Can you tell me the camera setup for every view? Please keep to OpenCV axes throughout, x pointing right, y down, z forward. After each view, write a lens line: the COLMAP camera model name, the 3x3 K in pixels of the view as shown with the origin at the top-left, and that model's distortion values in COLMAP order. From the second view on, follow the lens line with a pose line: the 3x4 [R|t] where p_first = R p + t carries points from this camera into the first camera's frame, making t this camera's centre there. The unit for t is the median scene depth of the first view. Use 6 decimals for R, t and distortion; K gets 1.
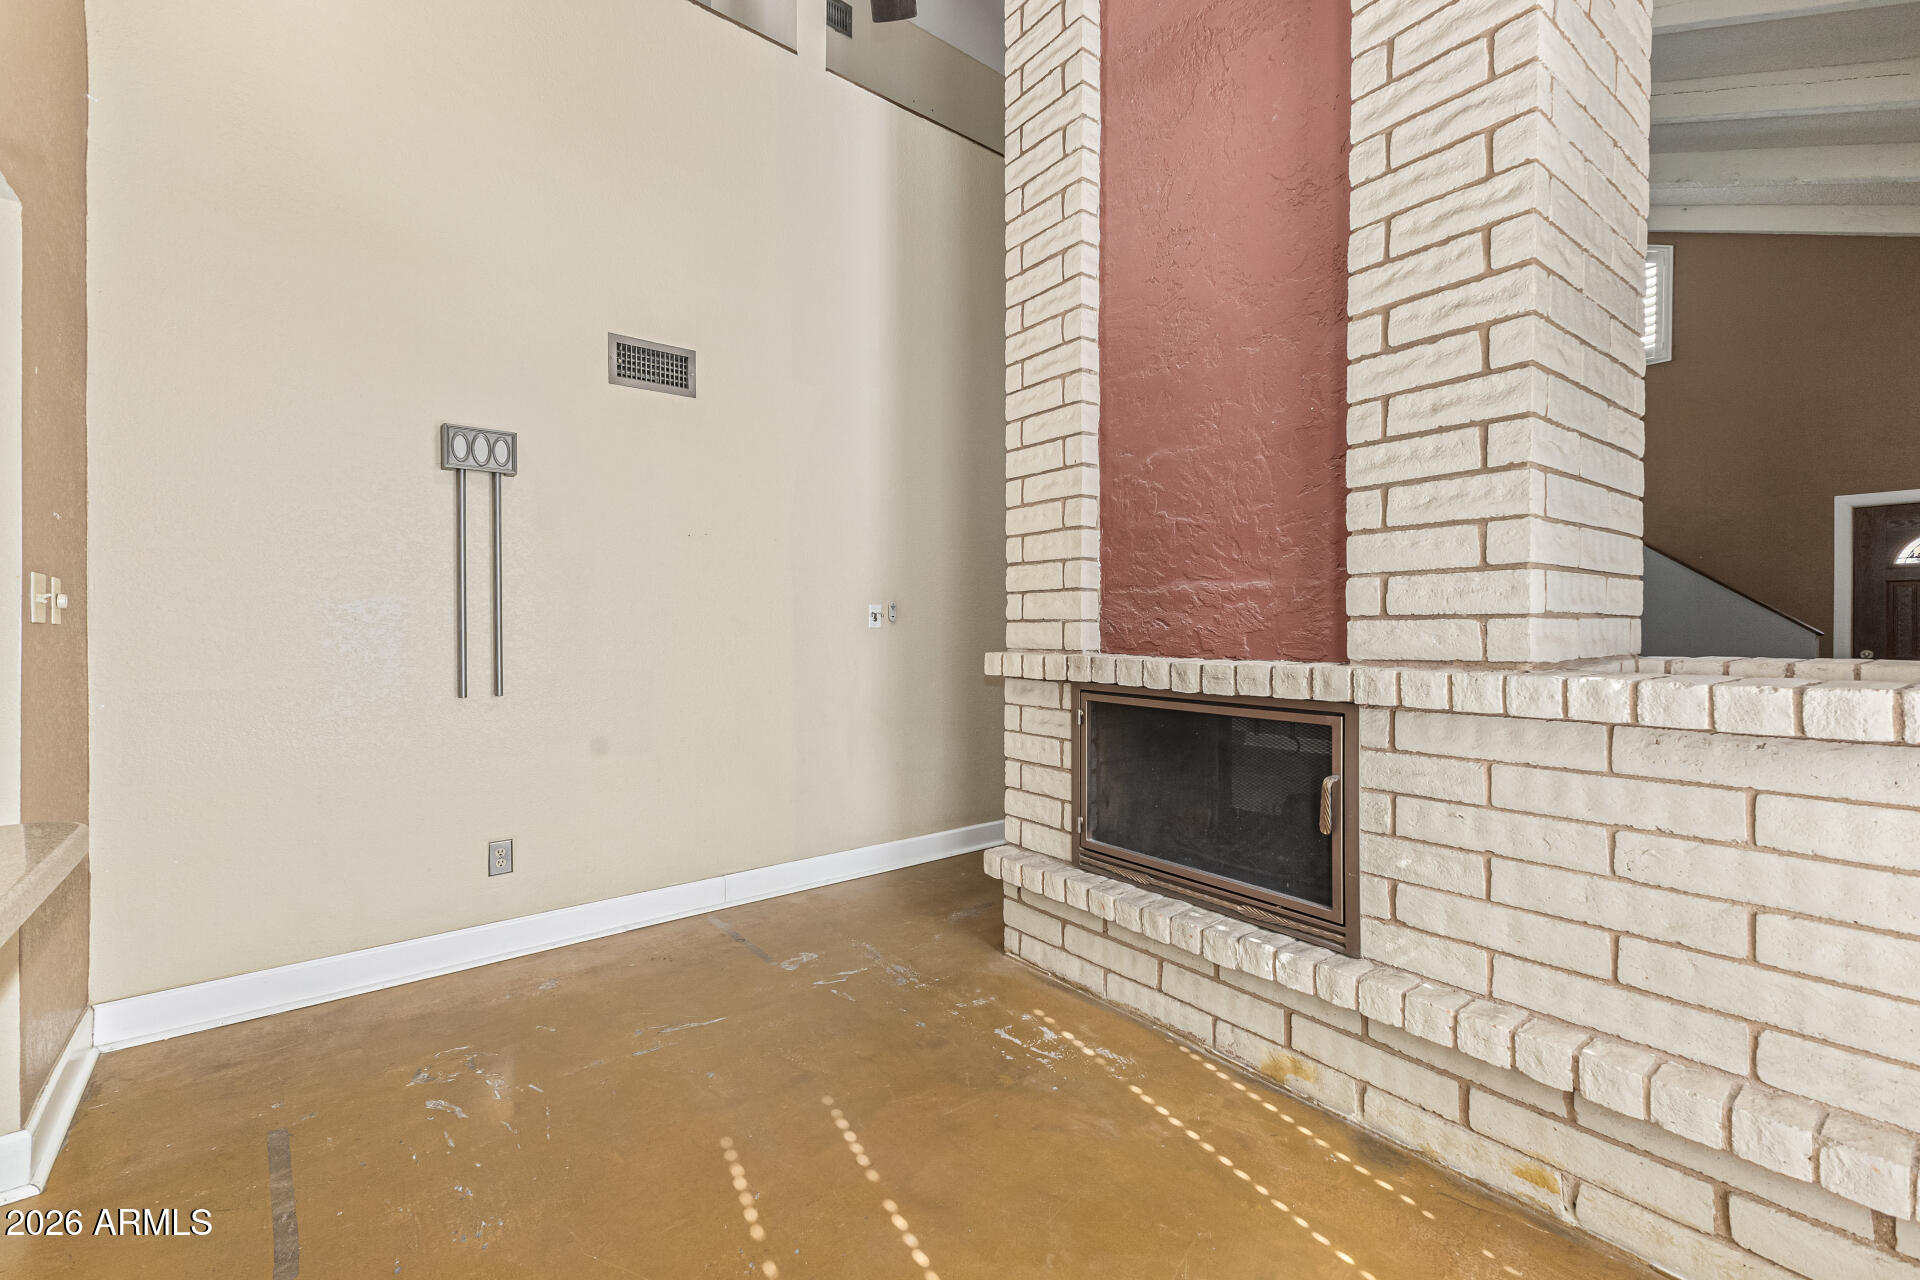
lens RADIAL K [[829.5, 0, 960.3], [0, 829.5, 635.2], [0, 0, 1]] dist [0.011094, -0.000825]
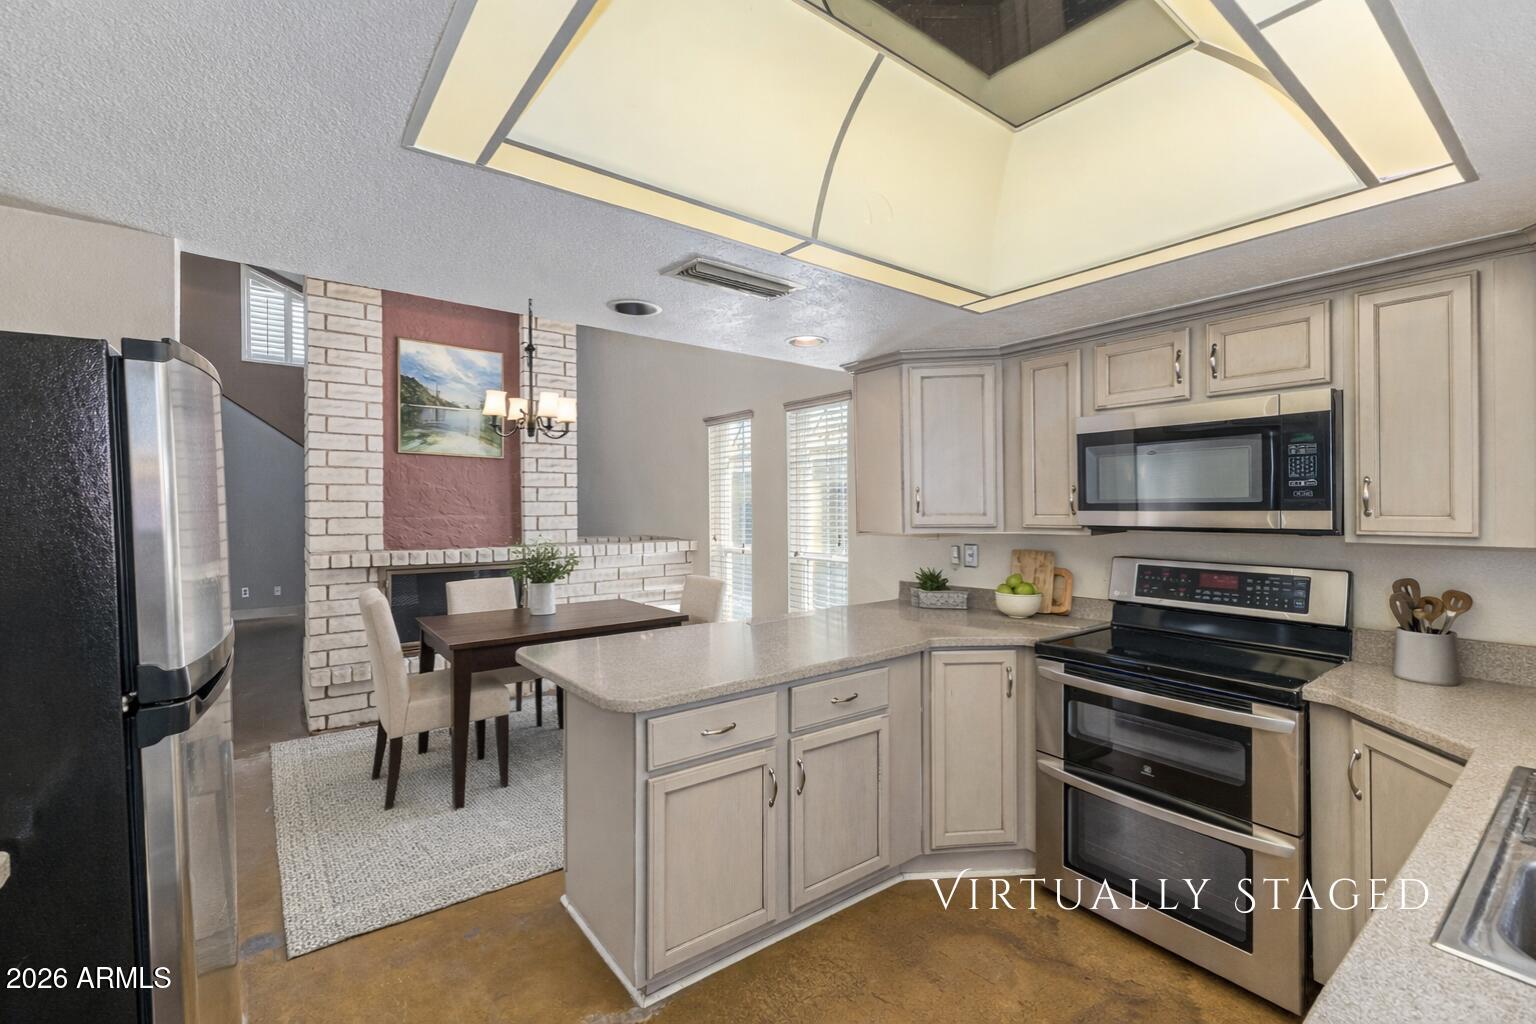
lens RADIAL K [[654.5, 0, 768.0], [0, 654.5, 512.0], [0, 0, 1]] dist [0.016069, -0.000265]
pose [[-0.009472, -0.018573, 0.999783, -1.422690], [0.006026, 0.999808, 0.018630, -0.094681], [-0.999937, 0.006201, -0.009358, 0.129630]]
